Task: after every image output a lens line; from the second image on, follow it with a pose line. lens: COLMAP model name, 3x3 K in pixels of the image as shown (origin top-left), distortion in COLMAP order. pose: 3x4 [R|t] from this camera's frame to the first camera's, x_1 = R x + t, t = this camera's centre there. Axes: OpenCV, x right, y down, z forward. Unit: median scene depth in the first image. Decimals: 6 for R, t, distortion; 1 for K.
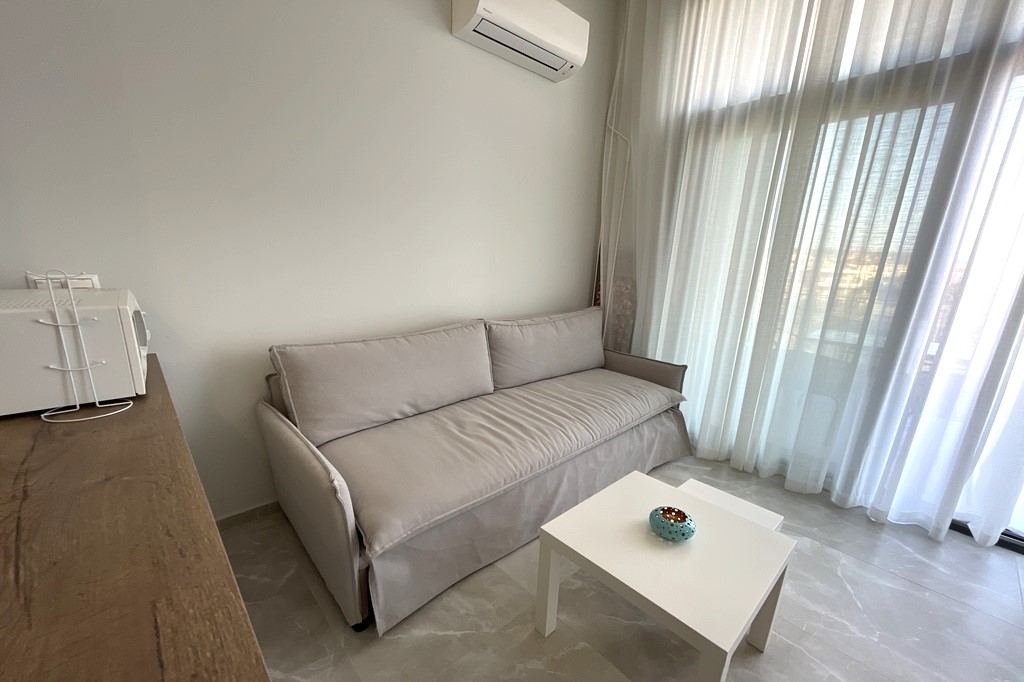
lens RADIAL K [[422.0, 0, 513.4], [0, 422.0, 361.1], [0, 0, 1]] dist [-0.000757, -0.000348]
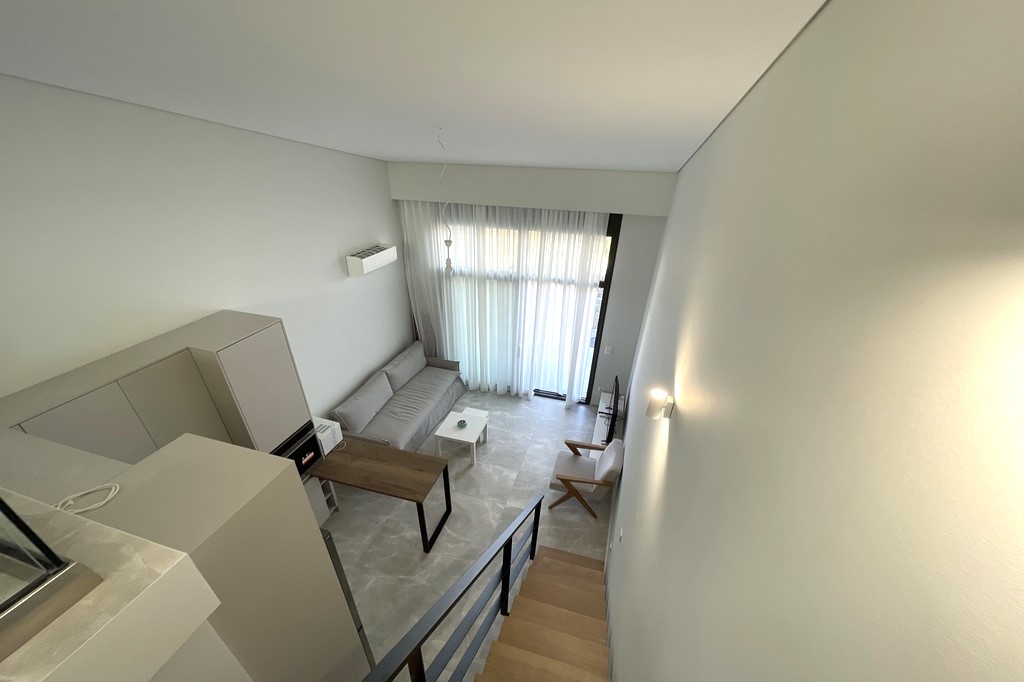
lens RADIAL K [[403.0, 0, 522.5], [0, 403.0, 379.9], [0, 0, 1]] dist [-0.000132, 0.000021]
pose [[0.852568, -0.288989, 0.435446, -0.464146], [0.140203, 0.929136, 0.342125, -0.819028], [-0.503459, -0.230634, 0.832669, -1.597700]]
